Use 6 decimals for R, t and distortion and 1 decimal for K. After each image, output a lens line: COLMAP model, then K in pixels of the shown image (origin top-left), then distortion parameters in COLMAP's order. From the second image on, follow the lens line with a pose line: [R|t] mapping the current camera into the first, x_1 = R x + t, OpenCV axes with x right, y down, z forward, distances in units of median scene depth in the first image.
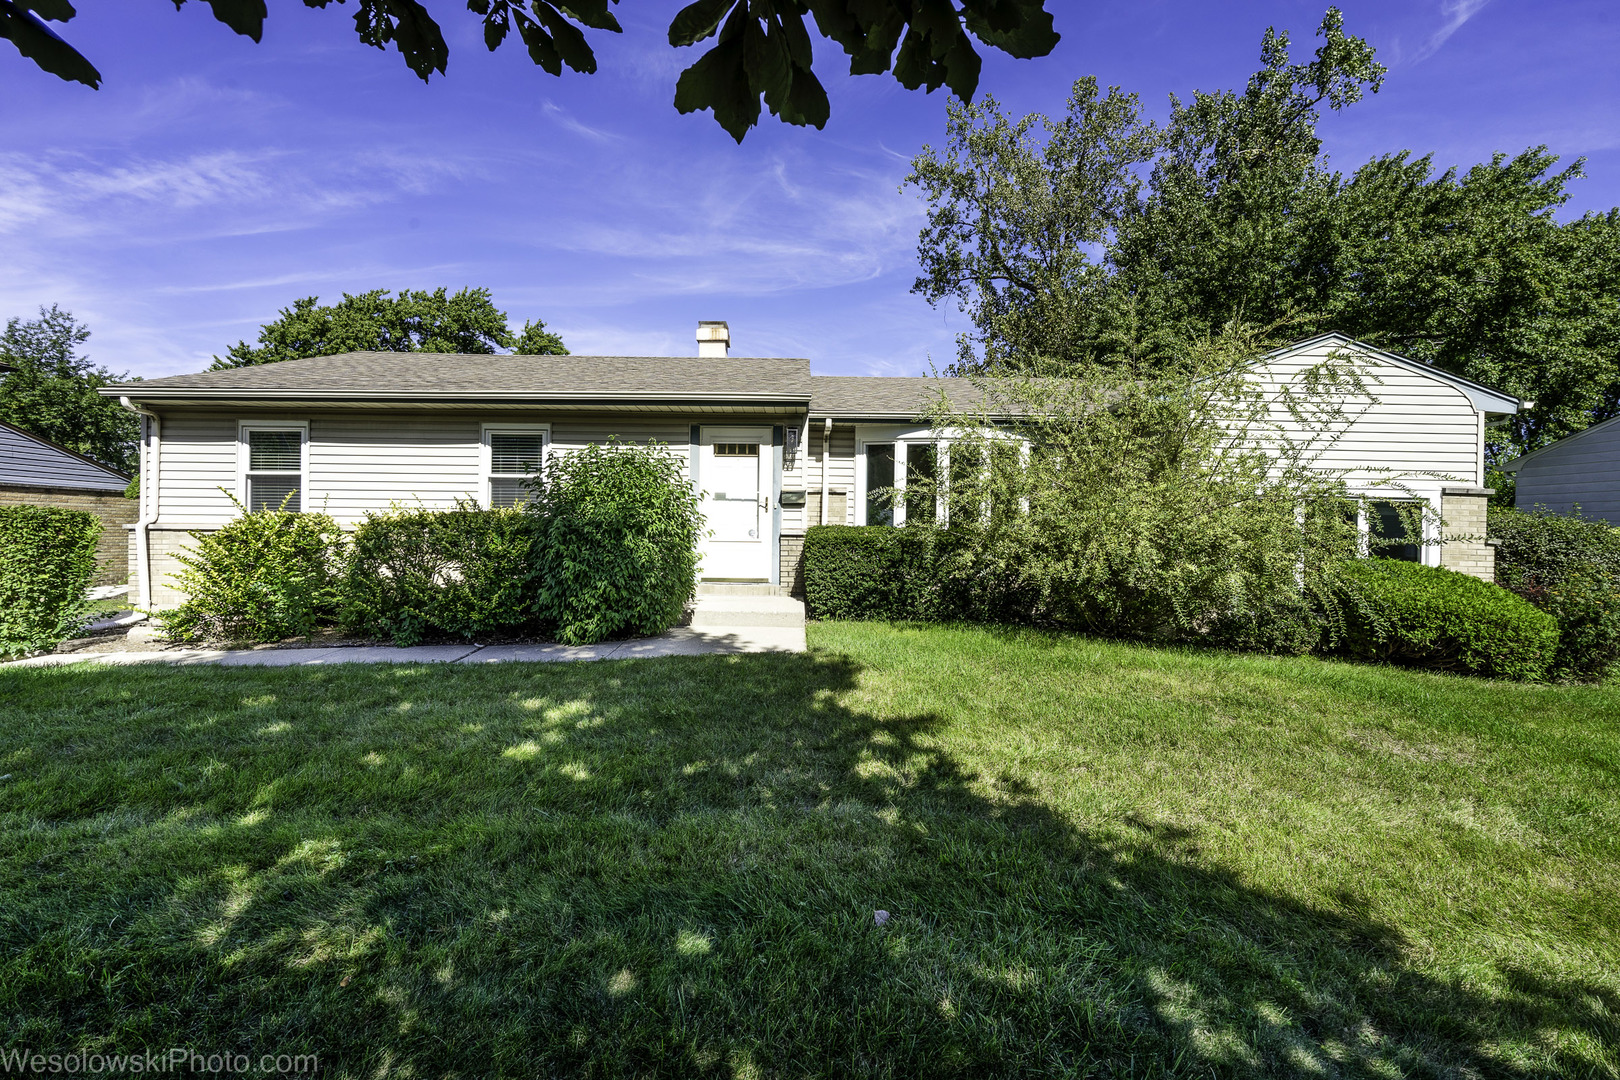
lens RADIAL K [[739.0, 0, 833.9], [0, 739.0, 518.5], [0, 0, 1]] dist [-0.000367, 0.008635]
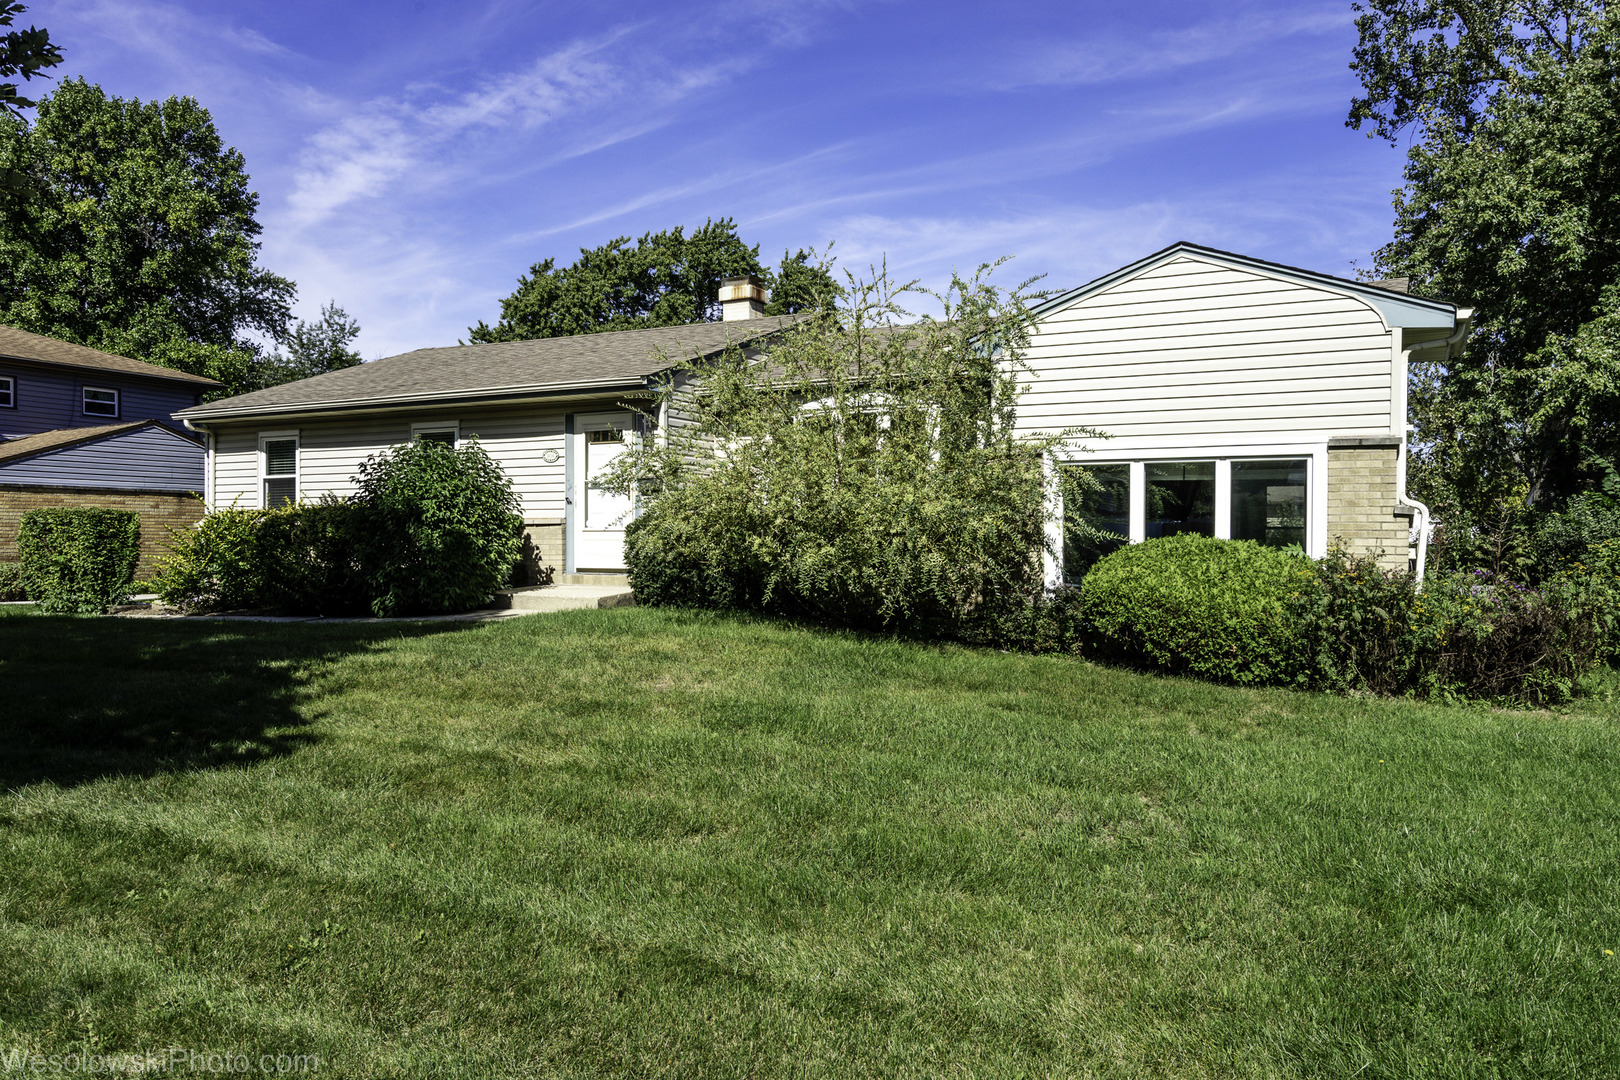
lens RADIAL K [[1328.4, 0, 810.0], [0, 1328.4, 540.0], [0, 0, 1]] dist [0.003883, 0.069688]
pose [[0.860466, -0.009234, -0.509425, 0.290667], [0.010717, 0.999943, -0.000023, 0.013505], [0.509396, -0.005439, 0.860515, -0.108792]]
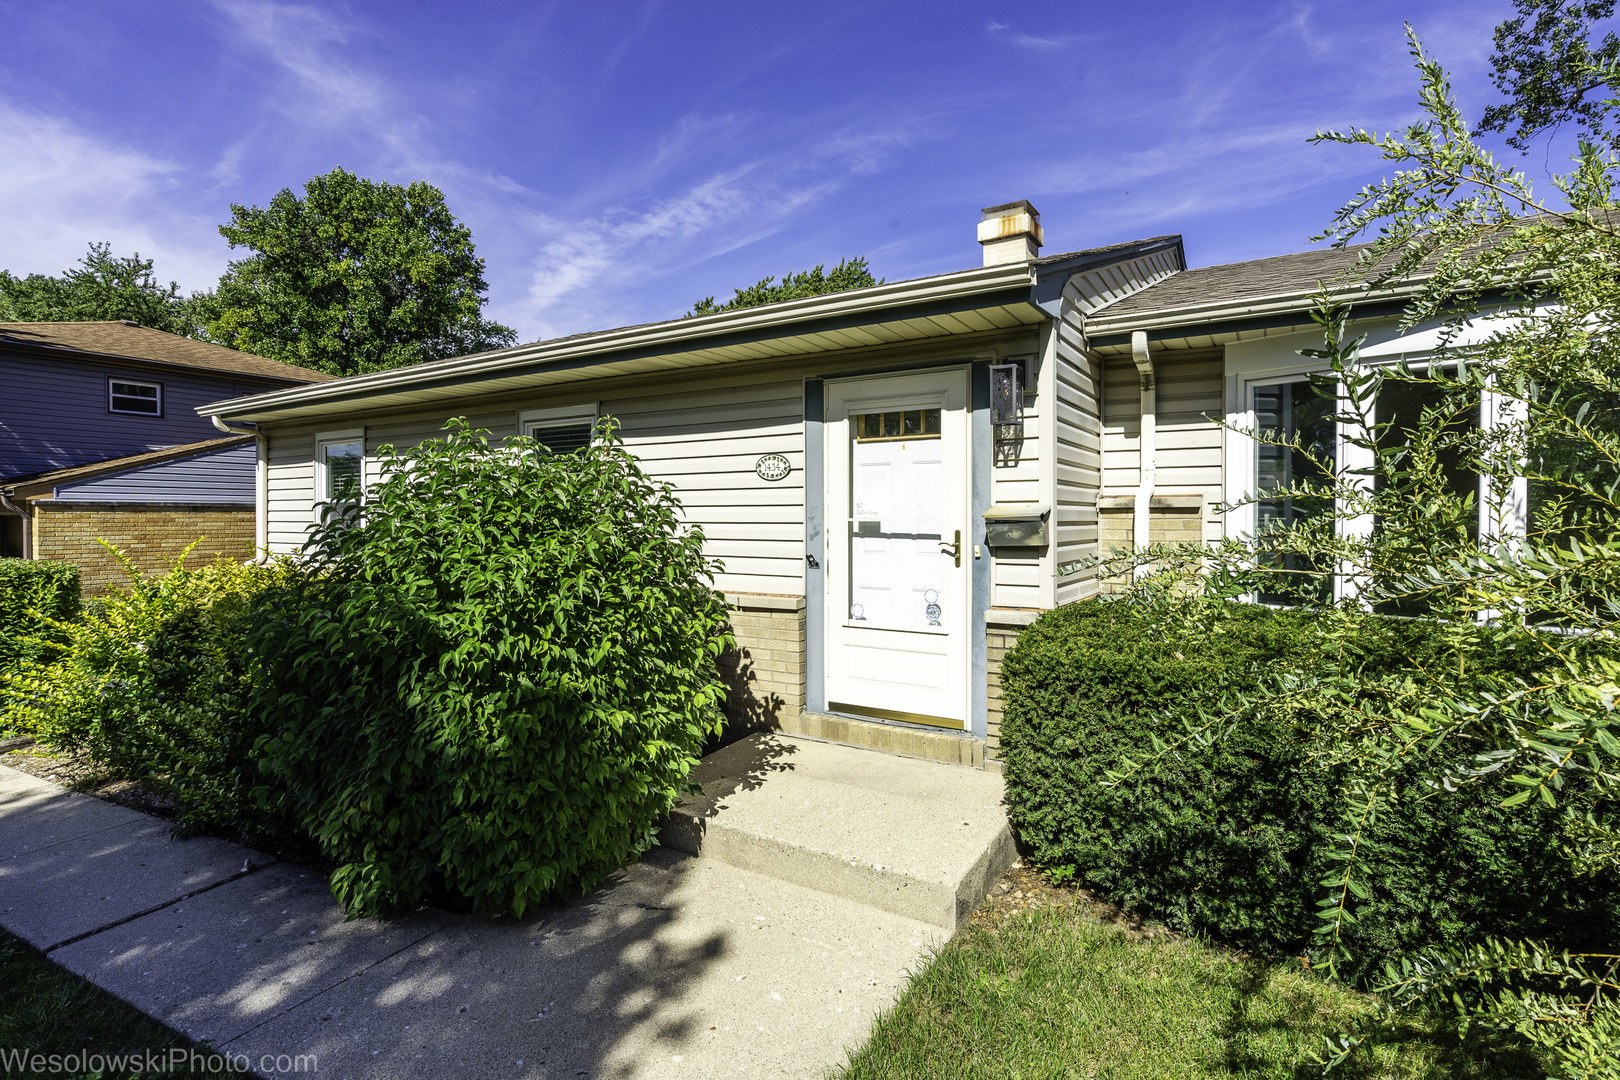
lens RADIAL K [[859.9, 0, 810.0], [0, 859.9, 540.0], [0, 0, 1]] dist [-0.001433, -0.001129]
pose [[0.824296, 0.004852, -0.566139, 0.035310], [0.015726, 0.999381, 0.031461, -0.011935], [0.565941, -0.034836, 0.823710, 0.157975]]
